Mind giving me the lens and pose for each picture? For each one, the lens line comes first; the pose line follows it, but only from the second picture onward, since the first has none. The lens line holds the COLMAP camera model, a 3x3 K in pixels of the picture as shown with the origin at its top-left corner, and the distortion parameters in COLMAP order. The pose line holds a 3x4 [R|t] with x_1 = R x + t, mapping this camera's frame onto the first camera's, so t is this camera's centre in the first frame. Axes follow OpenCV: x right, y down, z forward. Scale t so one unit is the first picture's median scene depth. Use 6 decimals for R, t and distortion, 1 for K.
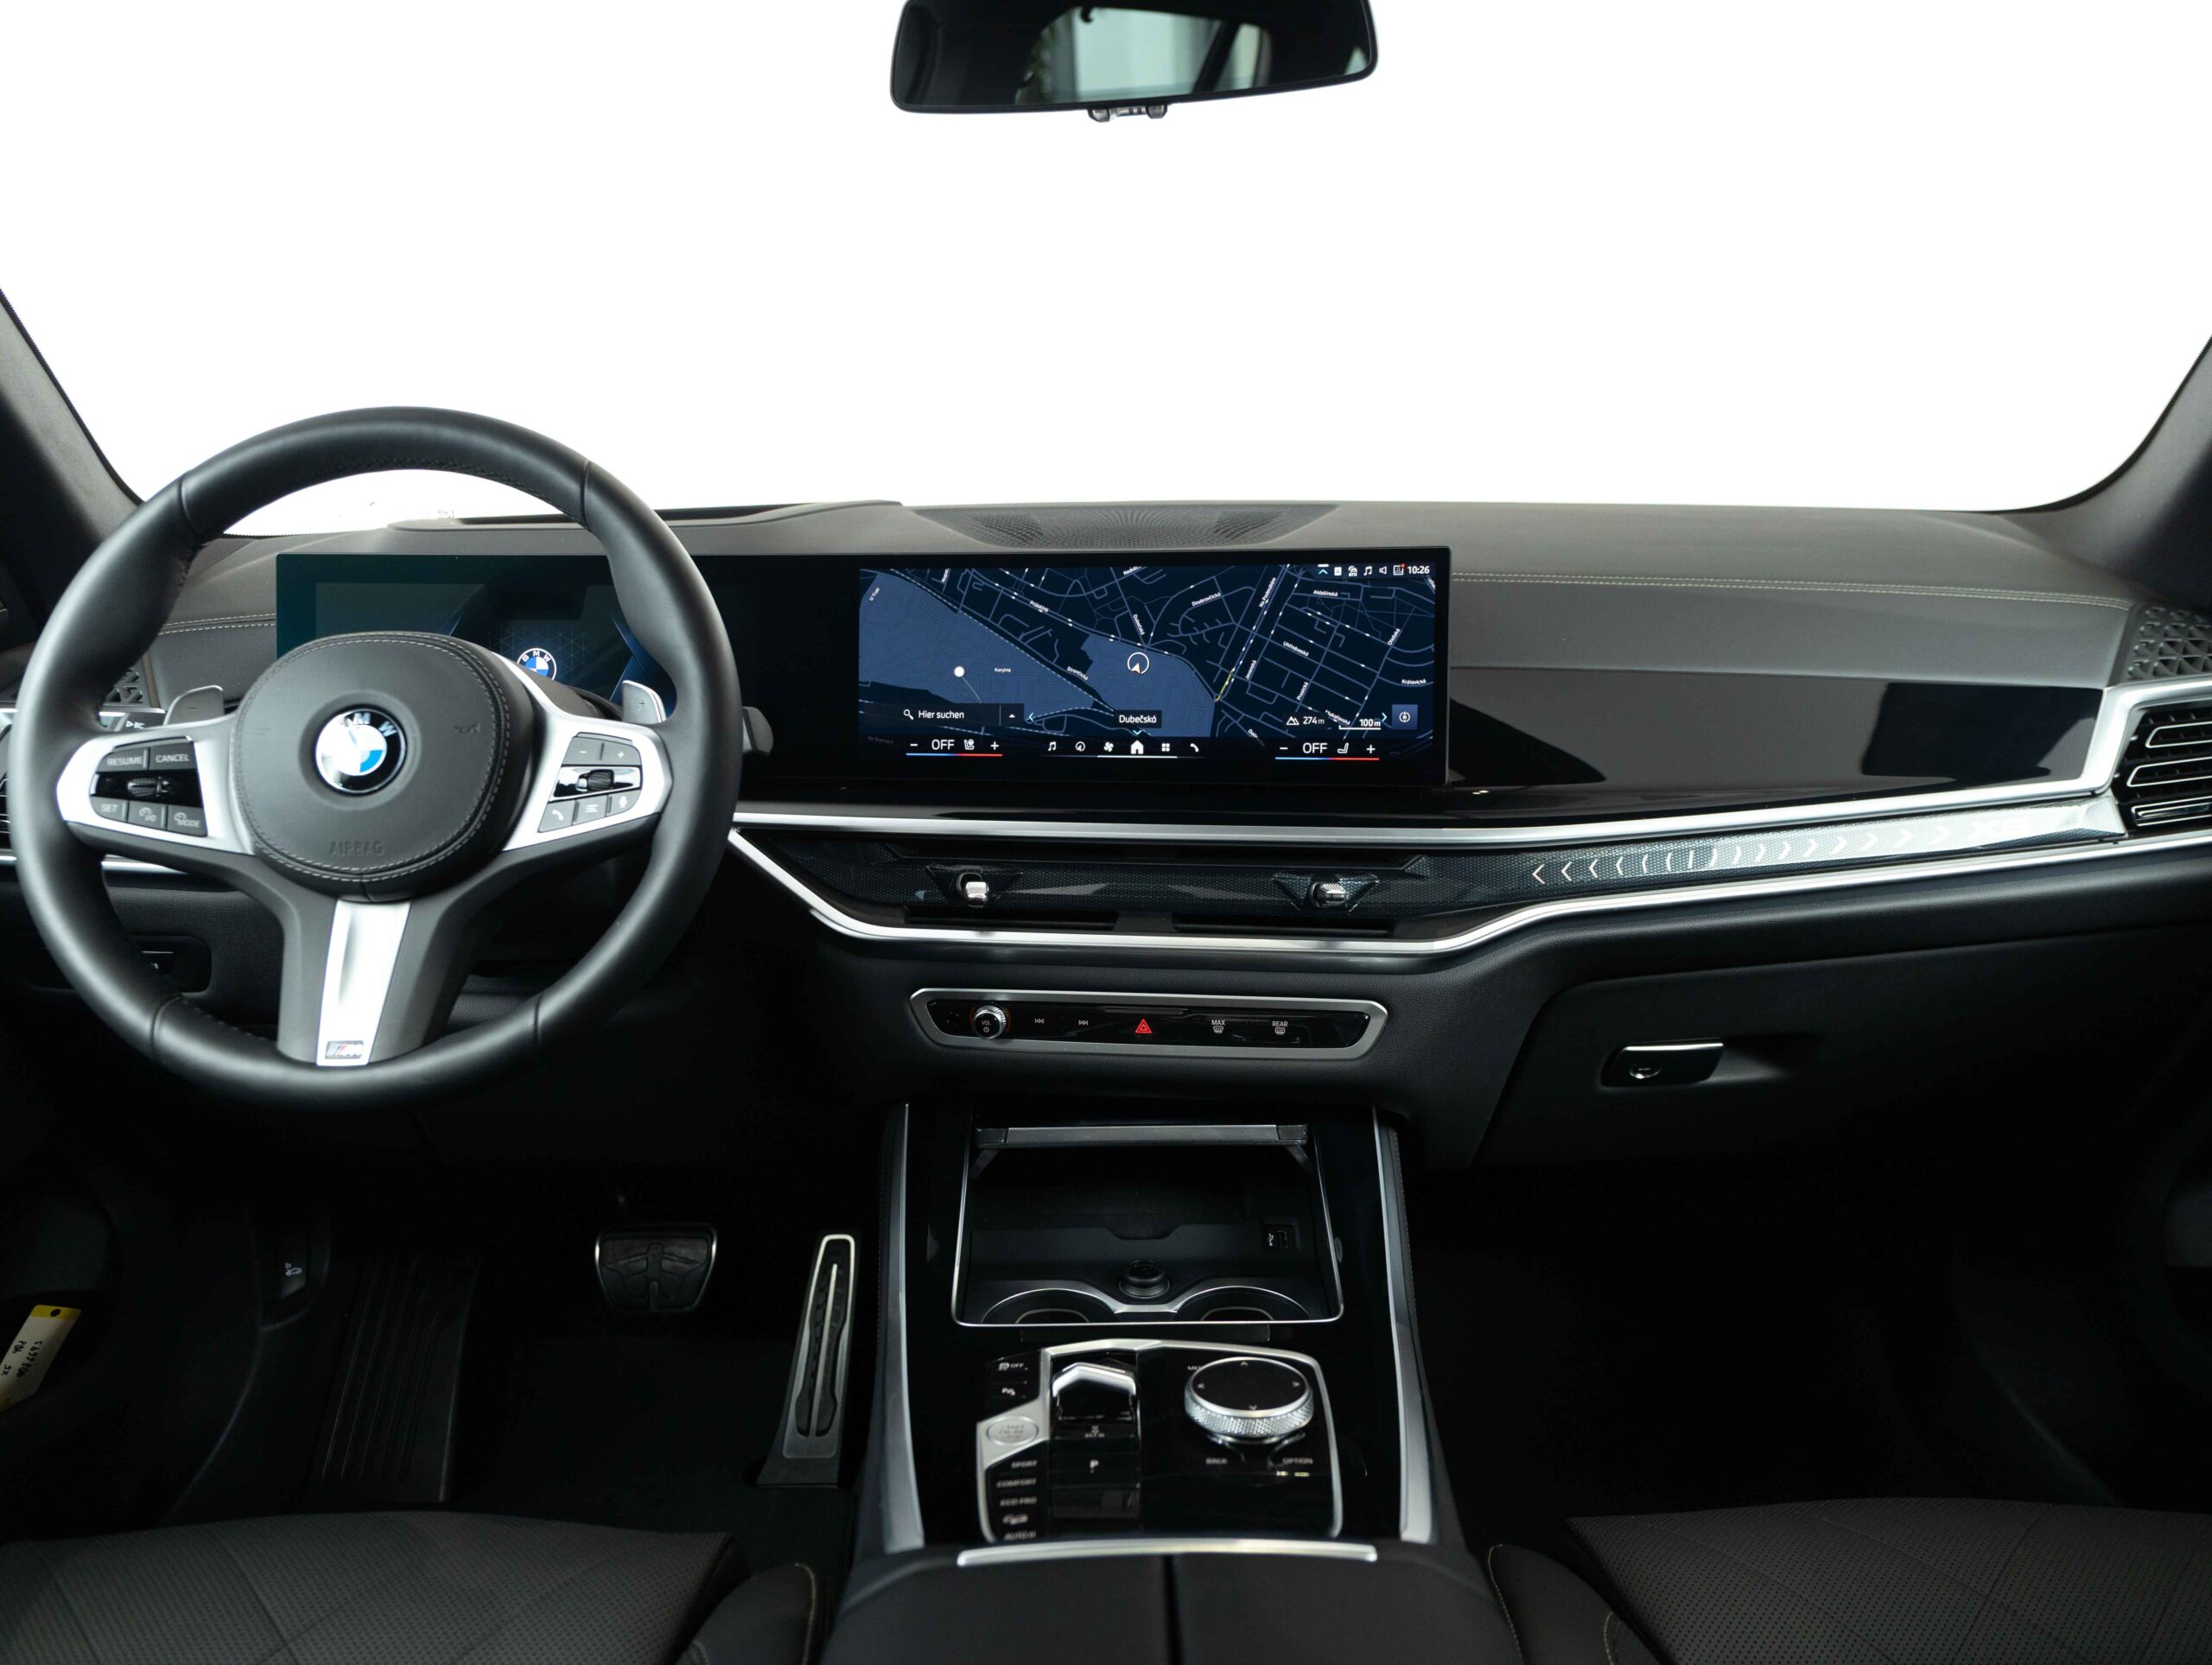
lens RADIAL K [[1635.5, 0, 1106.0], [0, 1635.5, 832.5], [0, 0, 1]] dist [-0.028369, -0.006475]
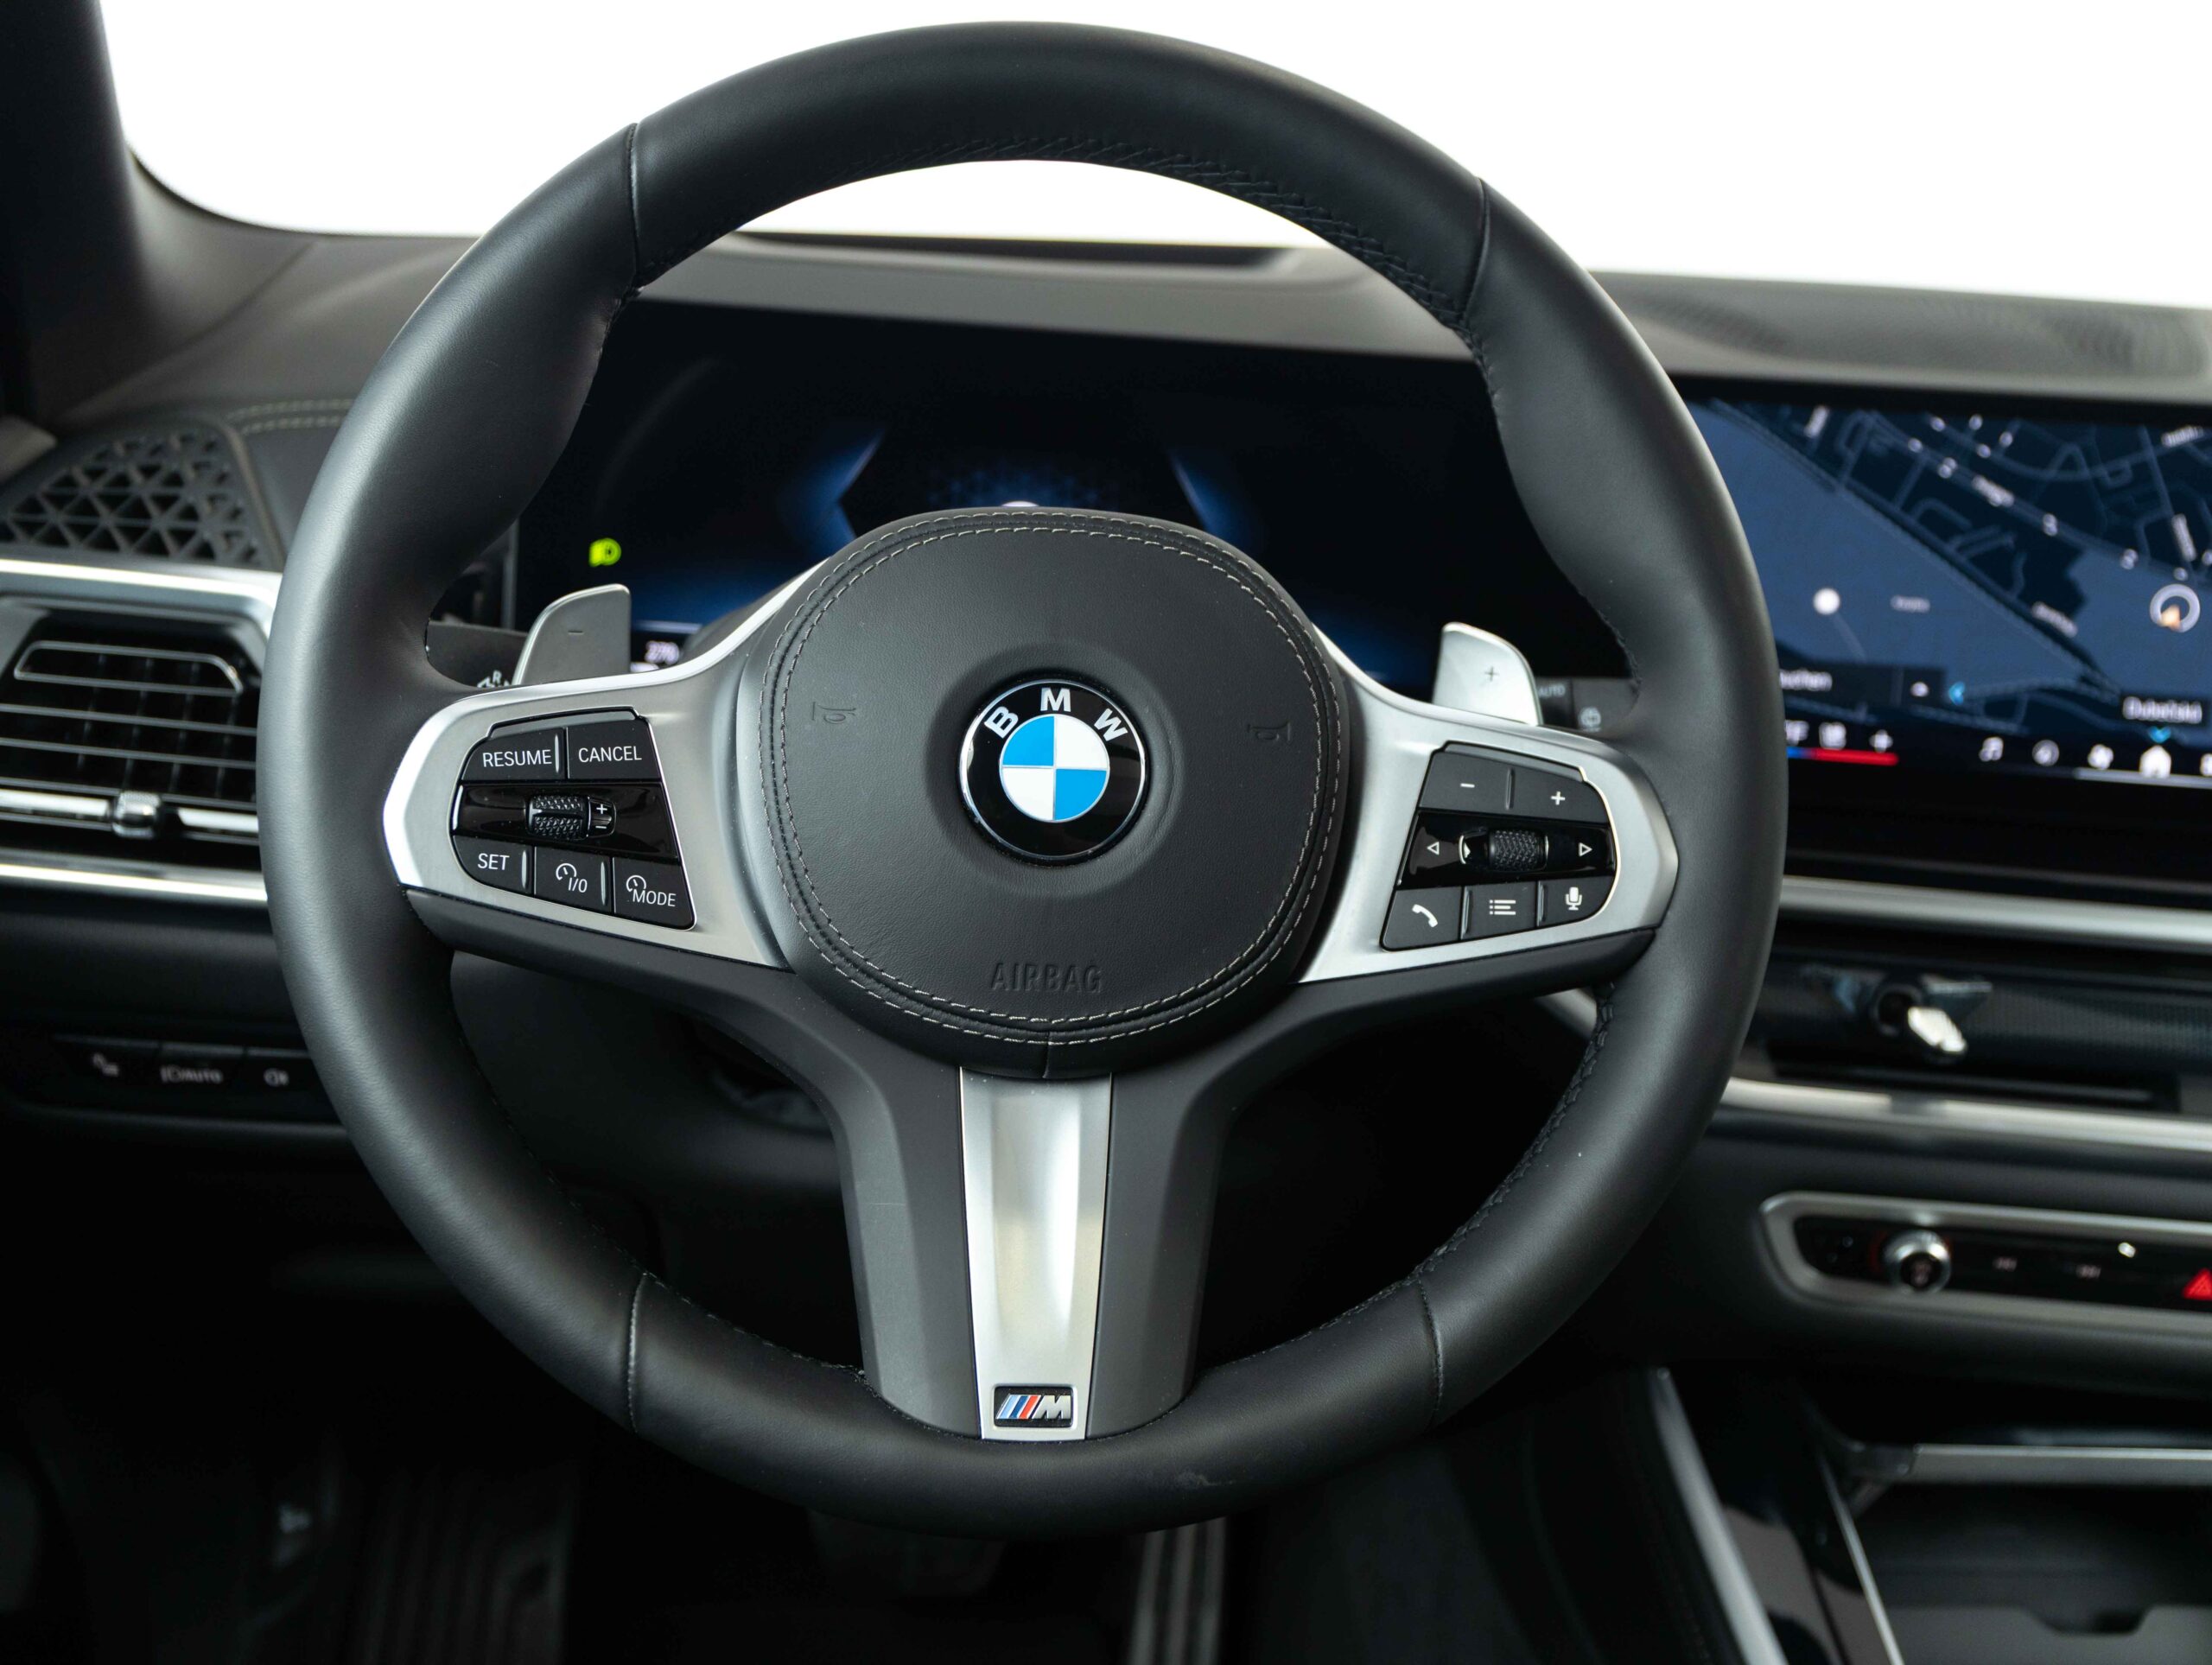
lens RADIAL K [[2241.9, 0, 1106.0], [0, 2241.9, 832.5], [0, 0, 1]] dist [0.001171, 0.007744]
pose [[0.996065, 0.049265, 0.073673, -0.400270], [-0.054400, 0.996104, 0.069409, -0.063693], [-0.069967, -0.073144, 0.994864, 0.283638]]
